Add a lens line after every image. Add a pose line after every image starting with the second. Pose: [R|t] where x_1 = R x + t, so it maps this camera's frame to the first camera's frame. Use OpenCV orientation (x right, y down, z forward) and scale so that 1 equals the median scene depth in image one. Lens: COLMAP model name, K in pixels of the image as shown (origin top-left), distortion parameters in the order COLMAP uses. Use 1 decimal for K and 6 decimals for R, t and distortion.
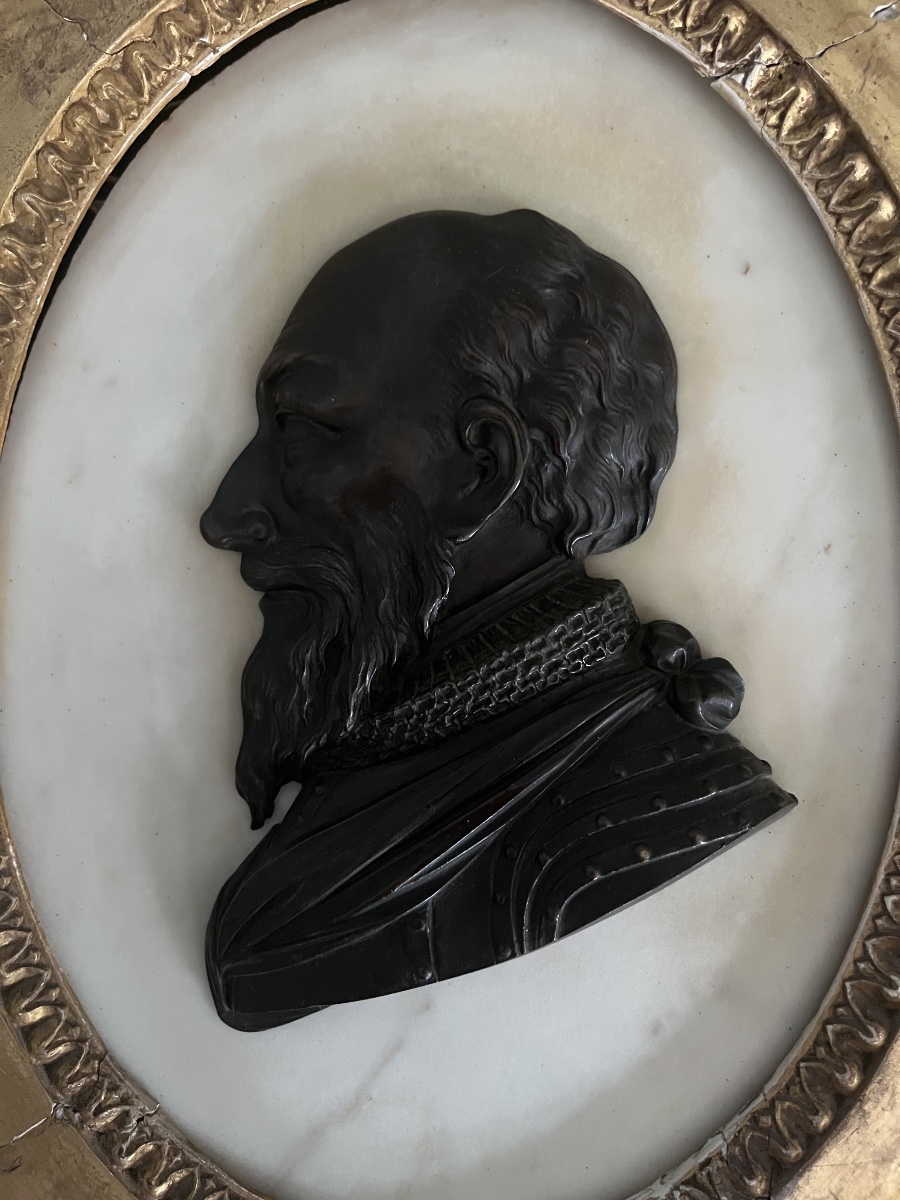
lens RADIAL K [[931.4, 0, 450.0], [0, 931.4, 600.0], [0, 0, 1]] dist [0.020040, -0.078194]
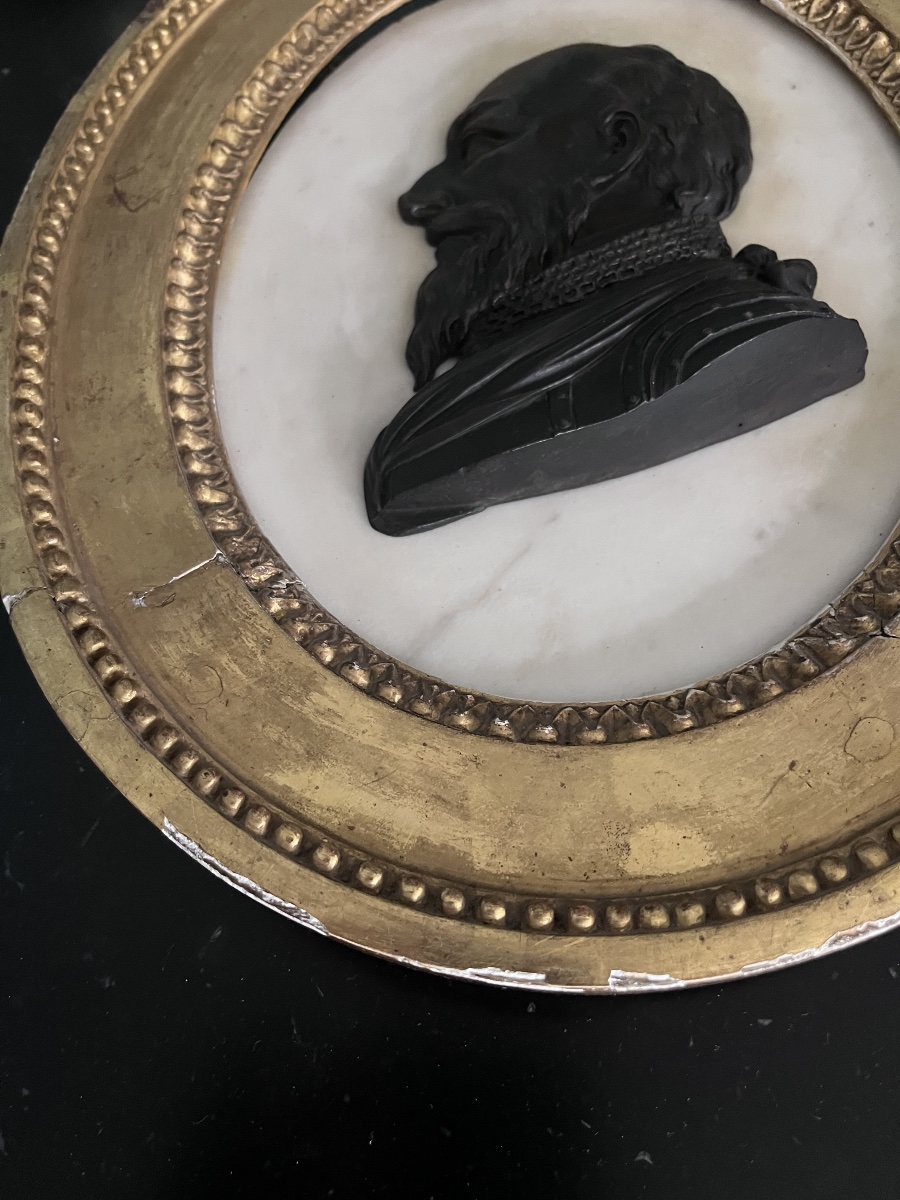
lens RADIAL K [[931.4, 0, 450.0], [0, 931.4, 600.0], [0, 0, 1]] dist [0.020040, -0.078194]
pose [[0.996626, 0.075332, -0.032581, -0.111783], [-0.082074, 0.912077, -0.401721, 1.038158], [-0.000546, 0.403040, 0.915182, 0.000147]]
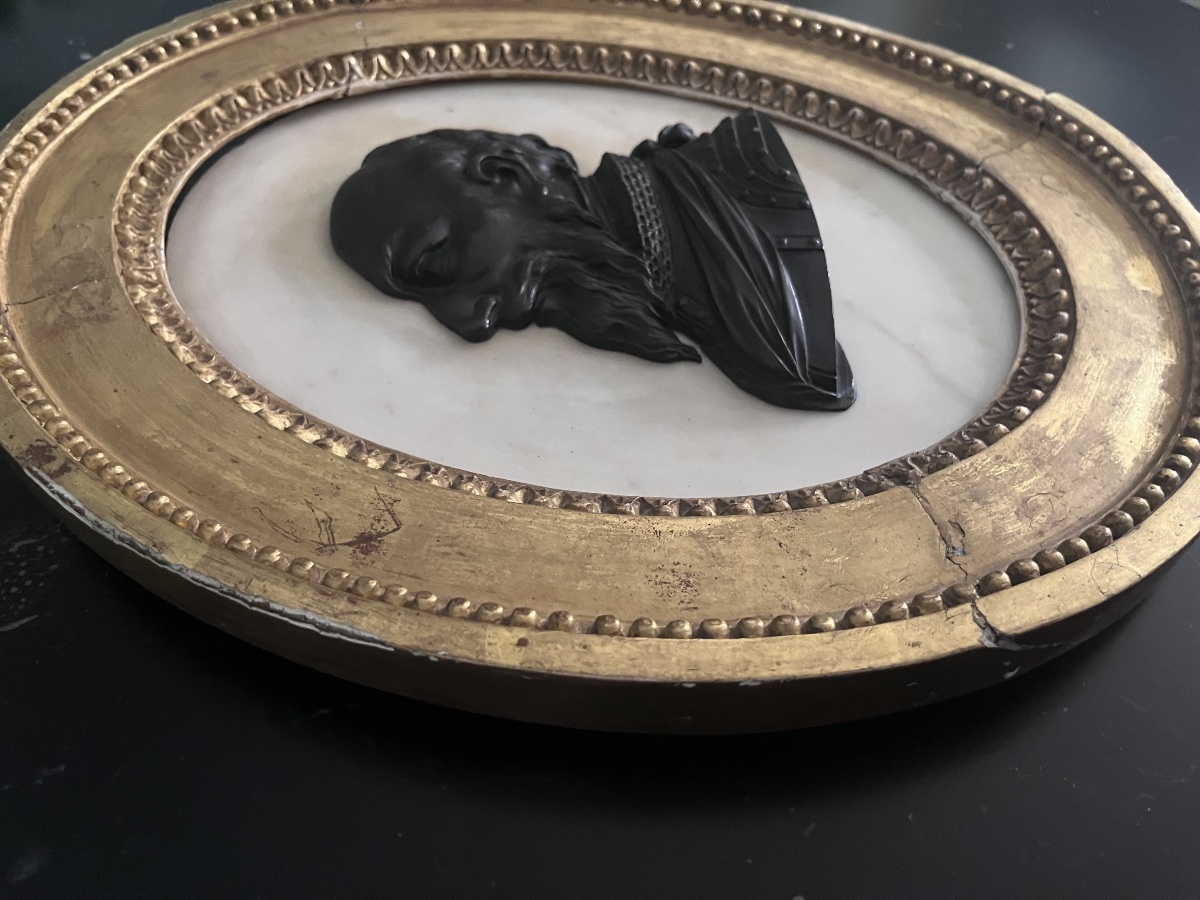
lens RADIAL K [[942.9, 0, 582.8], [0, 942.9, 450.0], [0, 0, 1]] dist [0.036677, -0.080301]
pose [[0.292099, -0.671136, 0.681362, -1.324656], [0.954868, 0.244800, -0.168225, 0.361714], [-0.053896, 0.699749, 0.712353, 0.158414]]
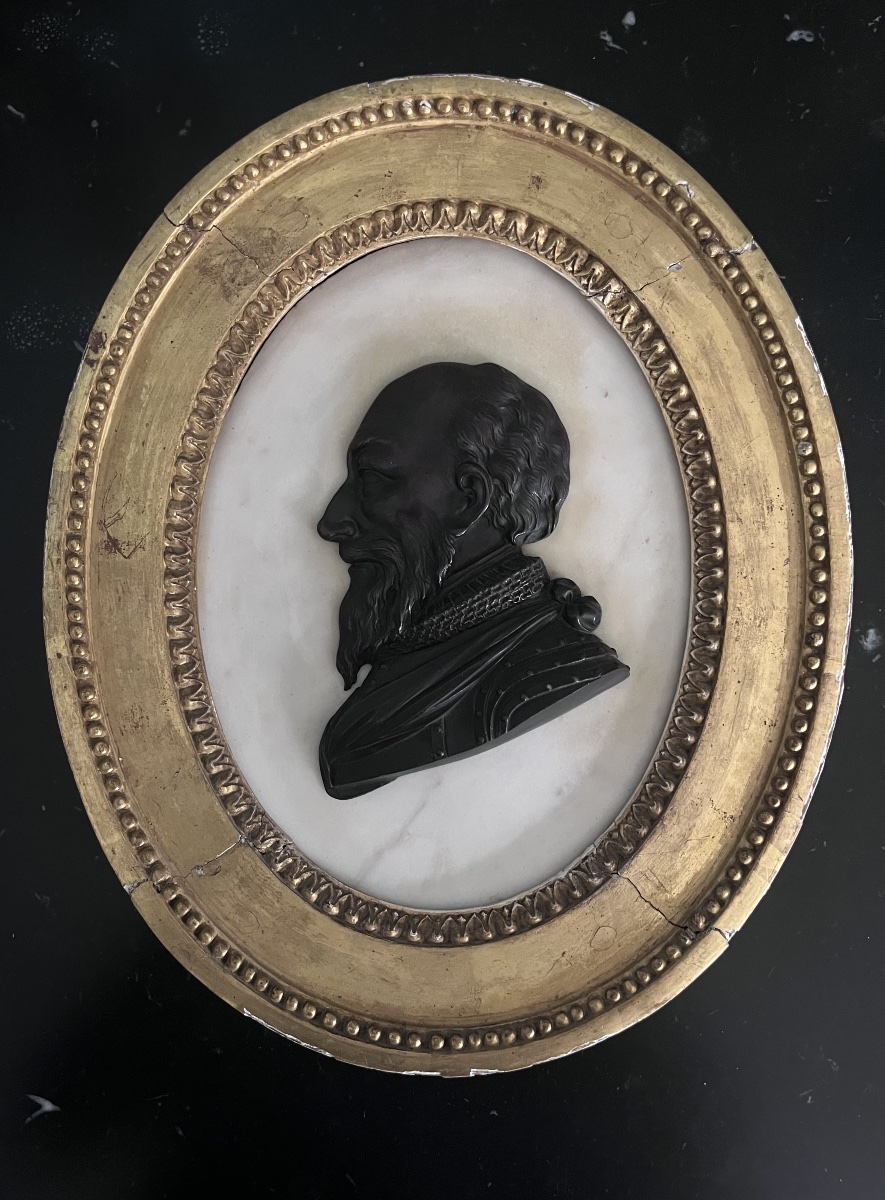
lens RADIAL K [[973.1, 0, 442.5], [0, 973.1, 600.0], [0, 0, 1]] dist [0.013892, -0.002885]
pose [[0.999187, 0.001094, 0.040294, -0.100616], [-0.000111, 0.999703, -0.024387, 0.118577], [-0.040308, 0.024363, 0.998890, -1.010191]]
